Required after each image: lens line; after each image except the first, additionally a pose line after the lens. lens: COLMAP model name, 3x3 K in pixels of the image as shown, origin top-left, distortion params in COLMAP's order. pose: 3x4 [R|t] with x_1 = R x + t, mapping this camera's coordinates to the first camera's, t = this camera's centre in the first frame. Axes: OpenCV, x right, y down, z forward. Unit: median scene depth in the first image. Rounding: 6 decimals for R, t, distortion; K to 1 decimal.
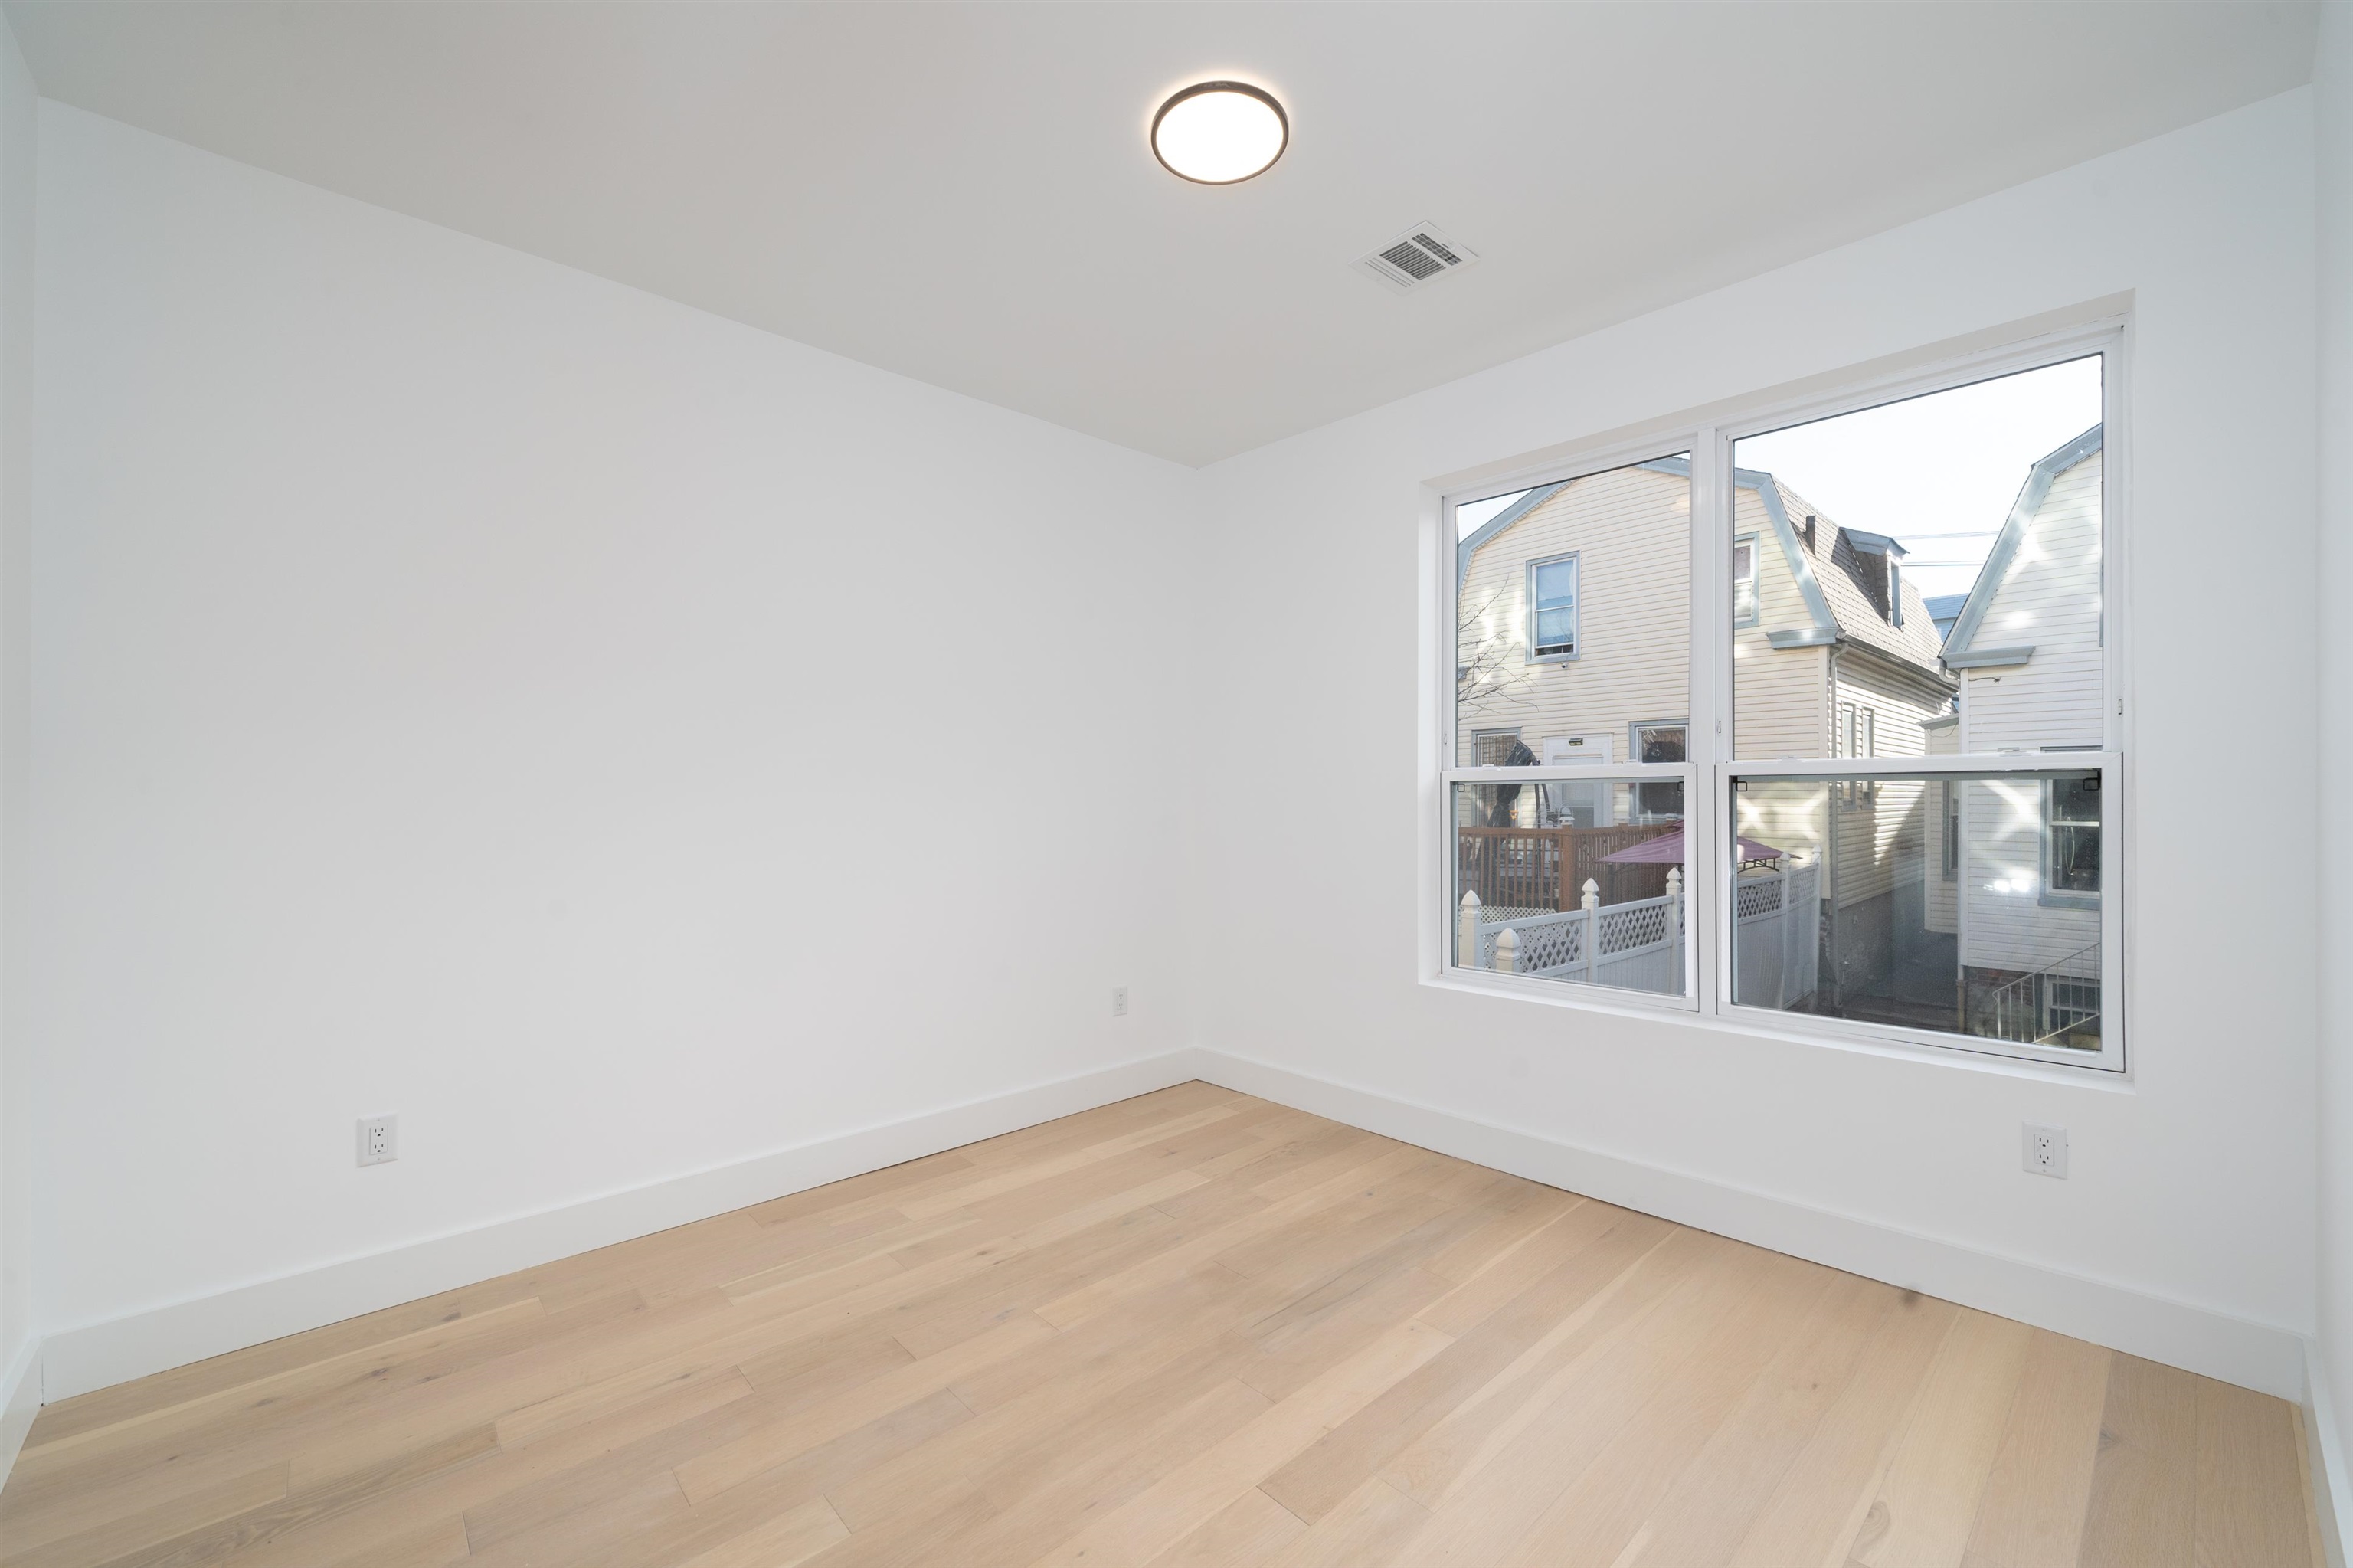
lens RADIAL K [[931.6, 0, 1178.8], [0, 931.6, 790.2], [0, 0, 1]] dist [-0.001476, -0.000014]
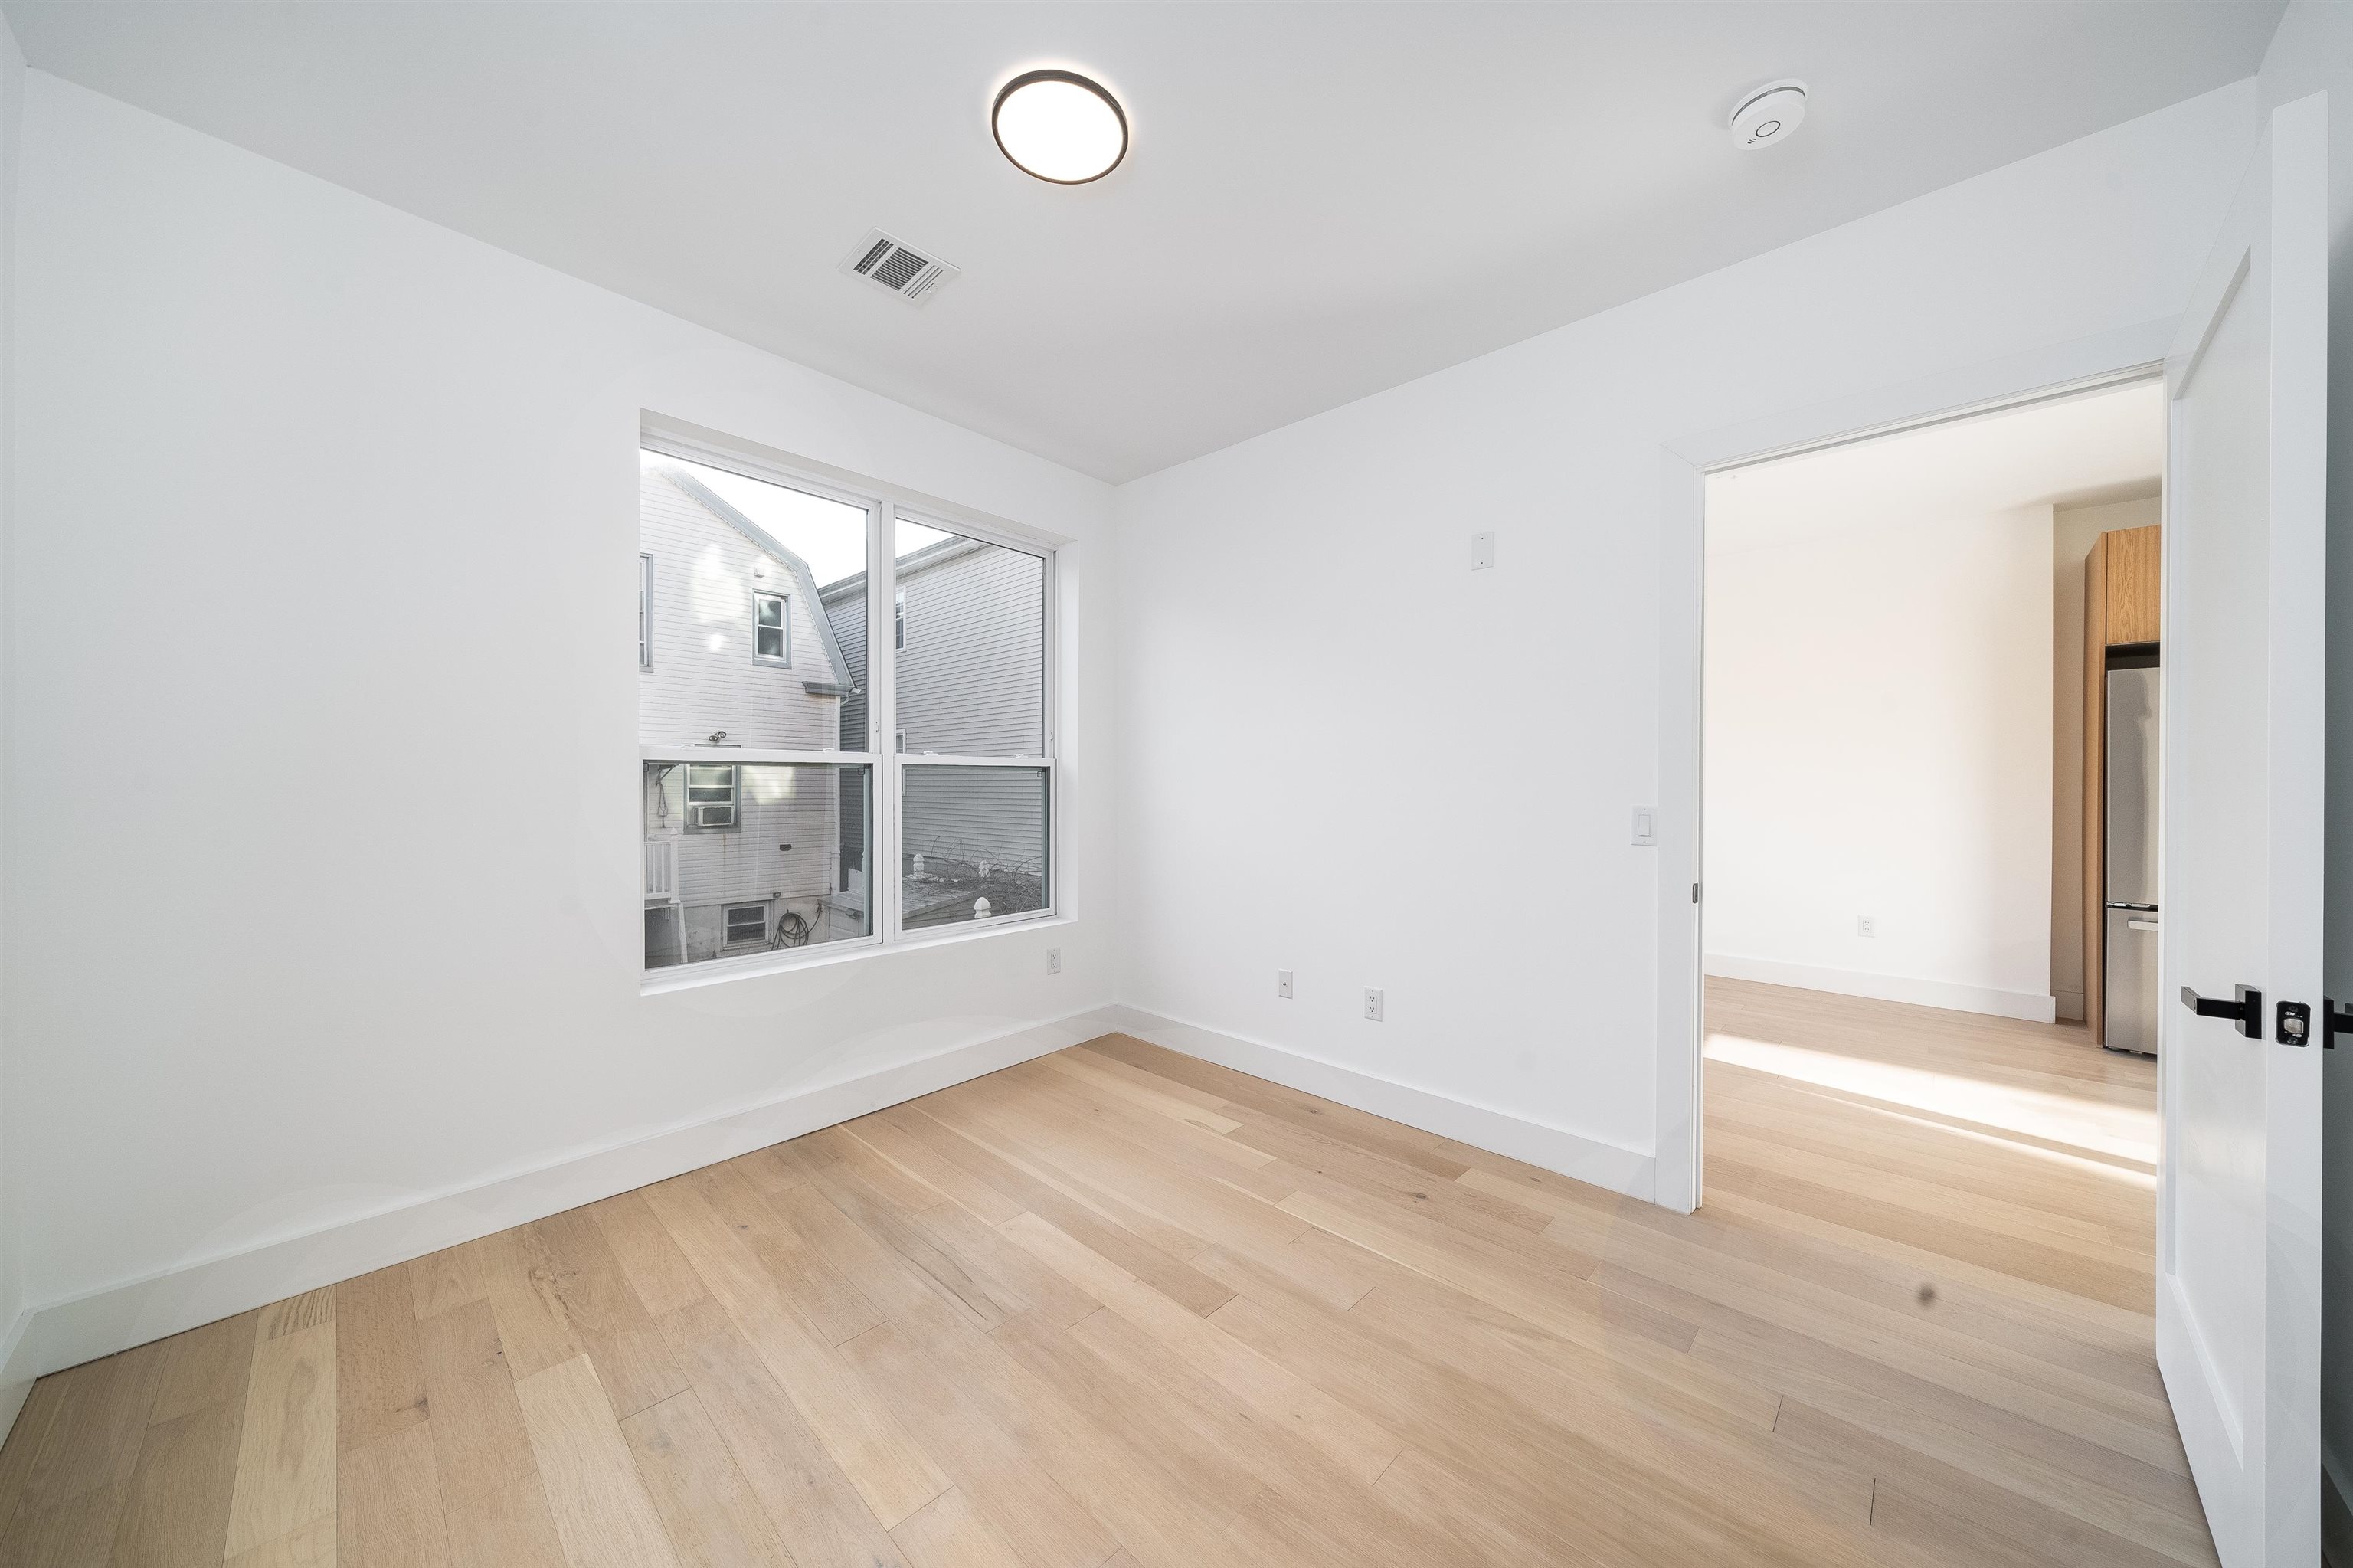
lens RADIAL K [[811.7, 0, 1184.2], [0, 811.7, 779.8], [0, 0, 1]] dist [0.000325, 0.000154]
pose [[-0.064914, -0.004956, 0.997879, -0.616265], [-0.014618, 0.999885, 0.004015, -0.002628], [-0.997784, -0.014326, -0.064979, 0.661620]]
